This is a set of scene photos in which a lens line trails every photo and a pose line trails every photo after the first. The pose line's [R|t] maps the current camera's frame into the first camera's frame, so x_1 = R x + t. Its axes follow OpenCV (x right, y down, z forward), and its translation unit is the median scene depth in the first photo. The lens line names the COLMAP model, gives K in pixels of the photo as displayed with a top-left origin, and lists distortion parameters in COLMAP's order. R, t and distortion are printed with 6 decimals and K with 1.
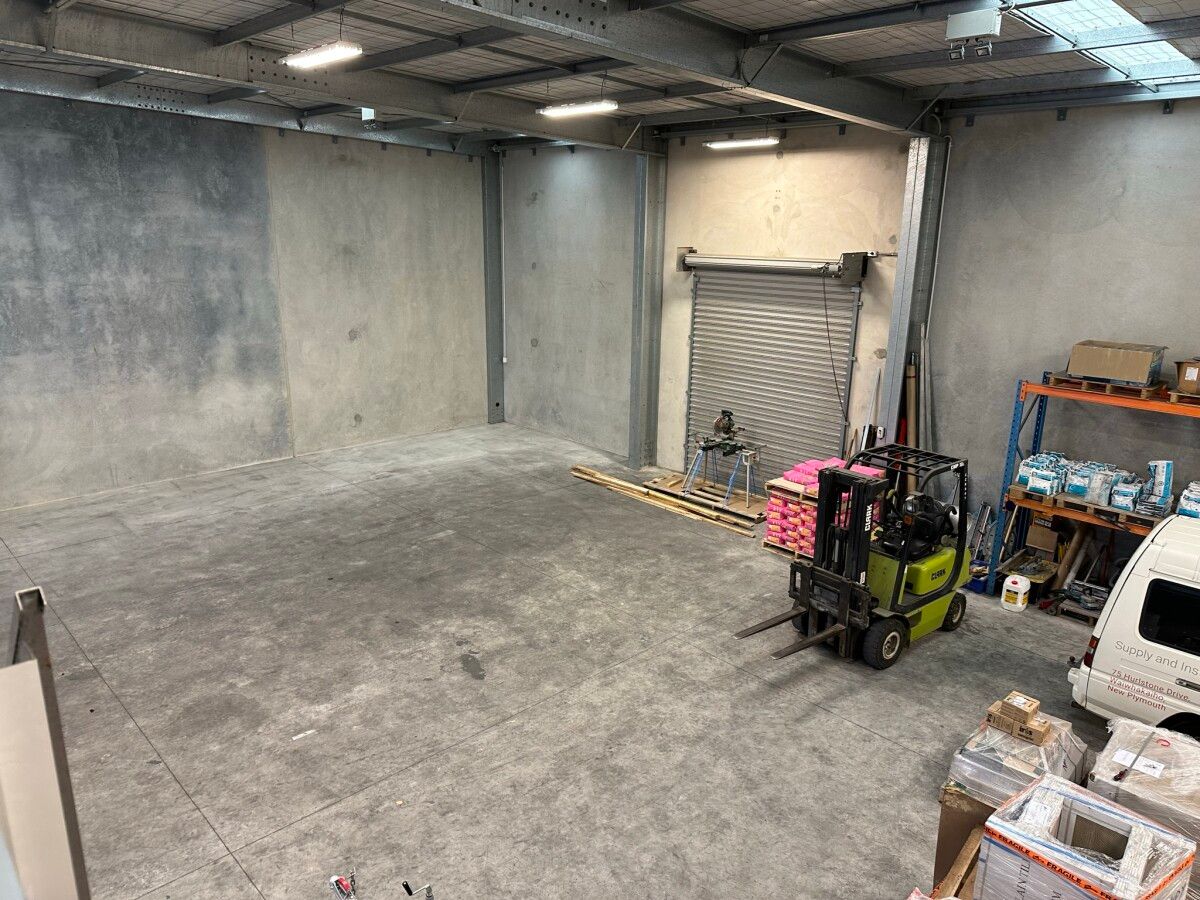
lens RADIAL K [[829.0, 0, 604.5], [0, 829.0, 457.3], [0, 0, 1]] dist [0.002419, 0.007287]
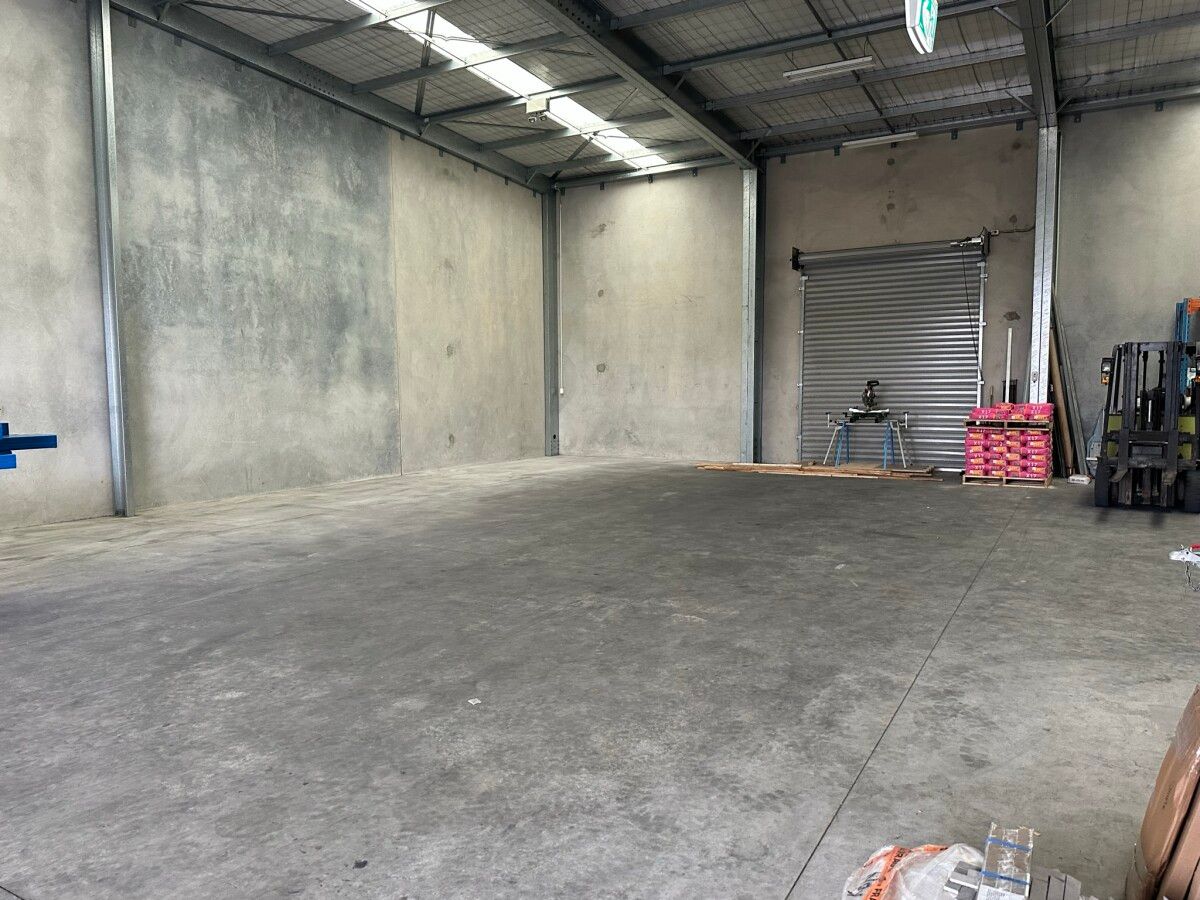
lens RADIAL K [[823.2, 0, 602.5], [0, 823.2, 448.7], [0, 0, 1]] dist [0.072646, -0.066516]
pose [[0.959322, -0.045598, 0.278607, -0.484662], [0.099188, 0.978394, -0.181402, 0.186623], [-0.264315, 0.201657, 0.943118, 0.084272]]
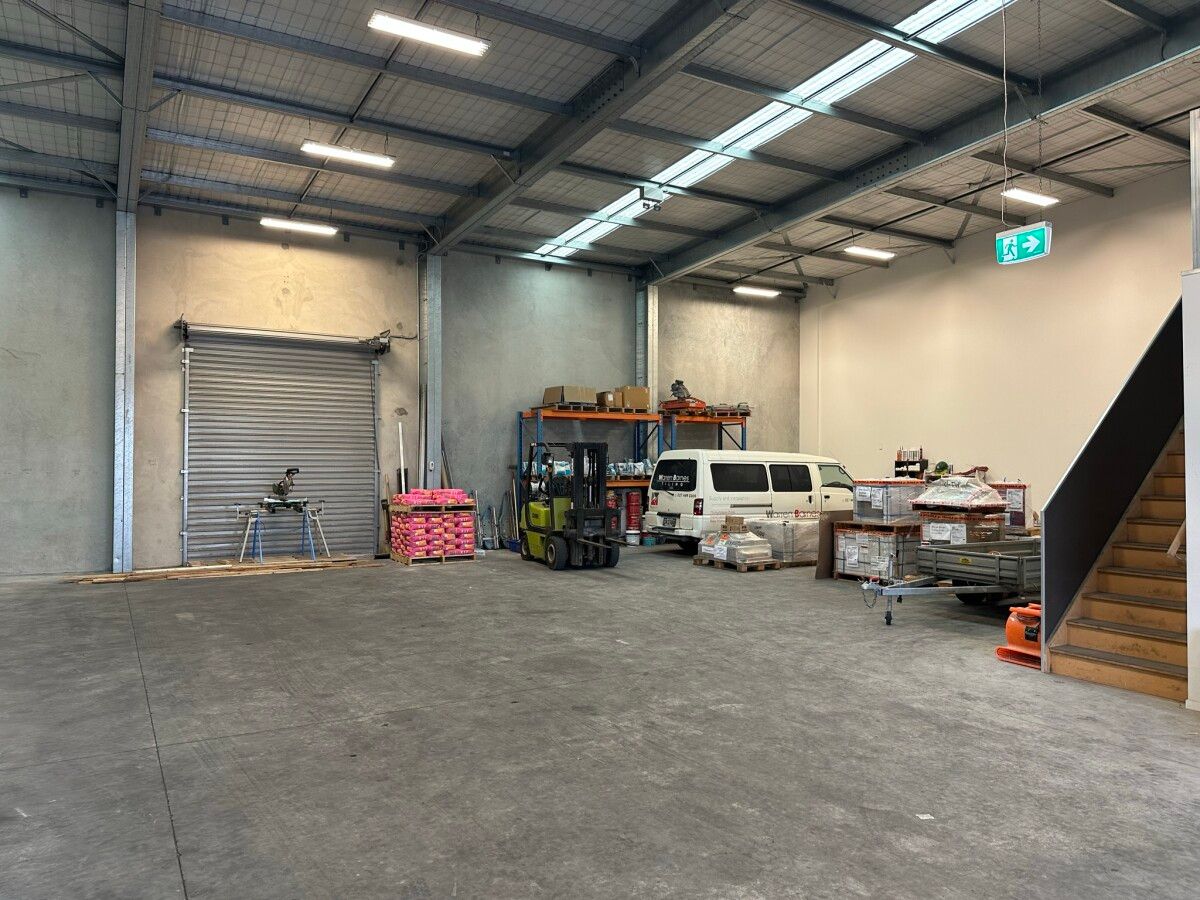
lens RADIAL K [[823.2, 0, 602.5], [0, 823.2, 448.7], [0, 0, 1]] dist [0.072646, -0.066516]
pose [[0.235857, 0.001217, 0.971787, -0.748345], [0.266288, 0.961643, -0.065833, 0.087427], [-0.934592, 0.274302, 0.226486, 0.389688]]
